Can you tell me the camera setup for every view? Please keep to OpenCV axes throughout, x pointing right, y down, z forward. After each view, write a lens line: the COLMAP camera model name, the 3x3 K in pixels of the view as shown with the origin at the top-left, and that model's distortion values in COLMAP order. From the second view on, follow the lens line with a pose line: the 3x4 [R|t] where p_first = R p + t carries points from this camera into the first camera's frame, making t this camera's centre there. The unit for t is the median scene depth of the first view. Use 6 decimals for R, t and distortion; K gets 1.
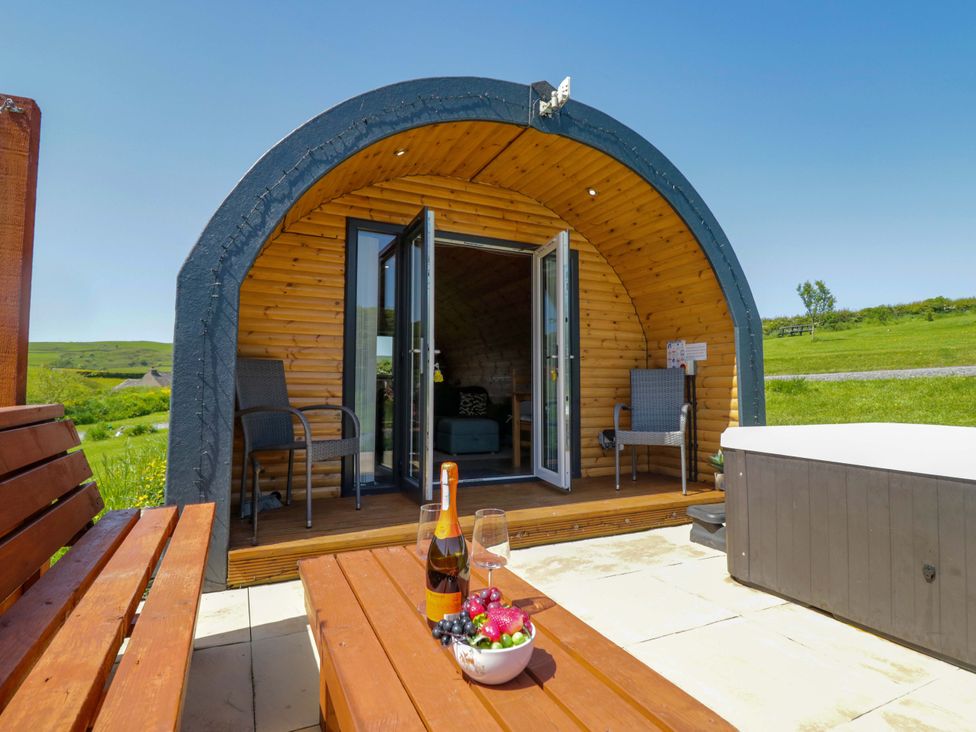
lens RADIAL K [[522.9, 0, 488.0], [0, 522.9, 366.0], [0, 0, 1]] dist [-0.001864, -0.001315]
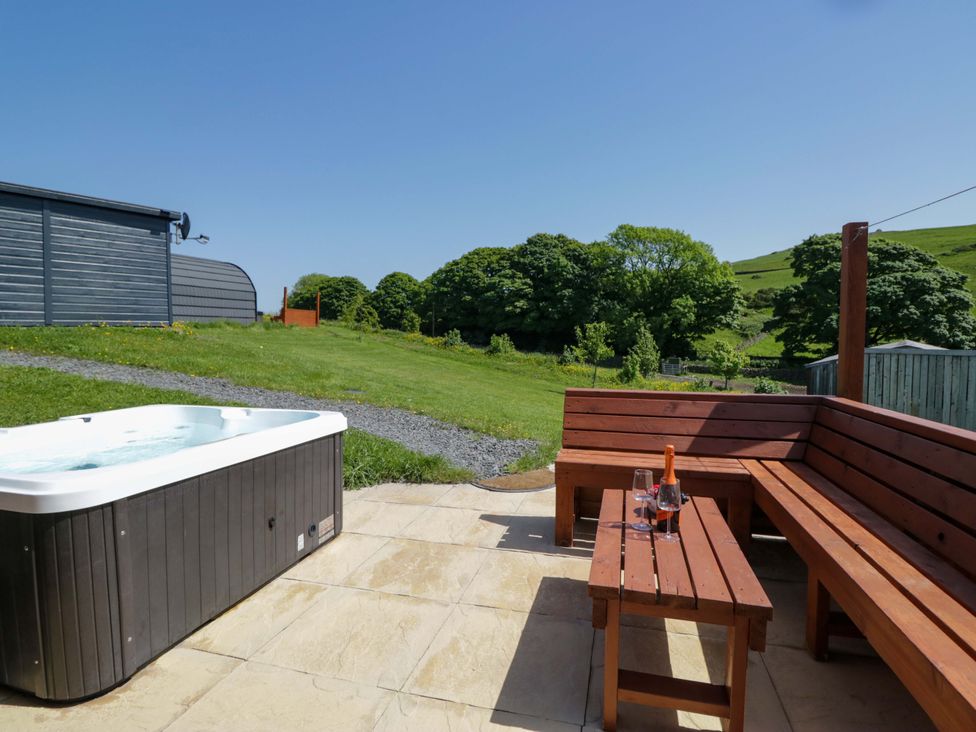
lens RADIAL K [[522.9, 0, 488.0], [0, 522.9, 366.0], [0, 0, 1]] dist [-0.001864, -0.001315]
pose [[-0.760989, -0.040662, 0.647489, -0.217256], [-0.036081, 0.999142, 0.020340, -0.031278], [-0.647761, -0.007883, -0.761803, 0.795726]]
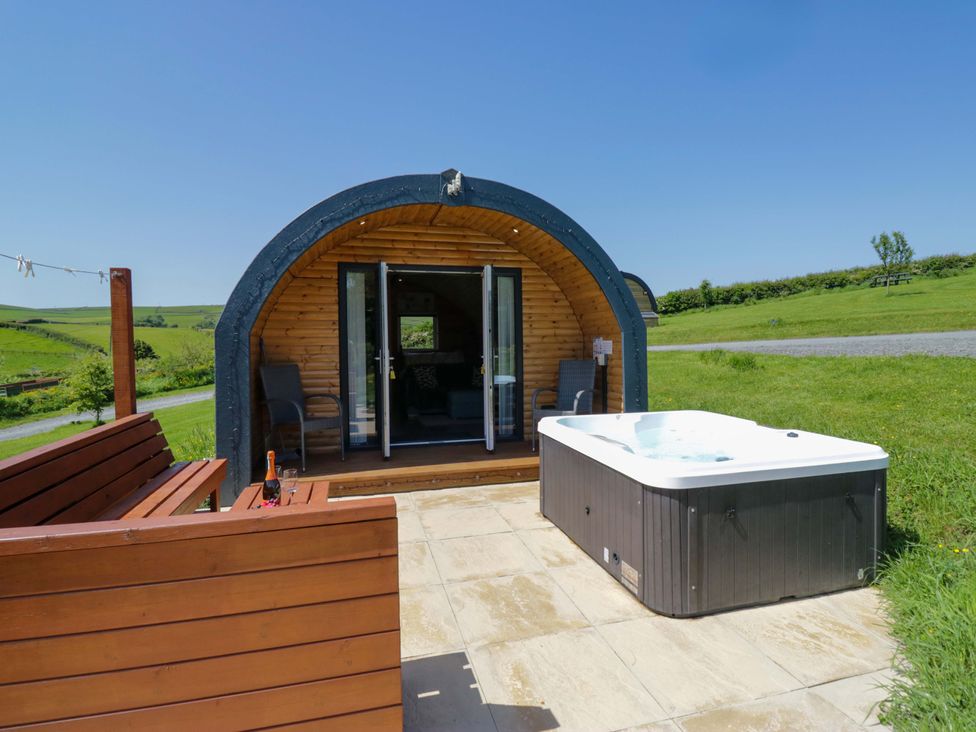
lens RADIAL K [[503.1, 0, 488.0], [0, 503.1, 366.0], [0, 0, 1]] dist [0.000009, -0.000190]
pose [[0.983494, -0.005145, -0.180869, 0.392428], [0.022043, 0.995557, 0.091541, -0.119124], [0.179595, -0.094017, 0.979238, -0.320135]]
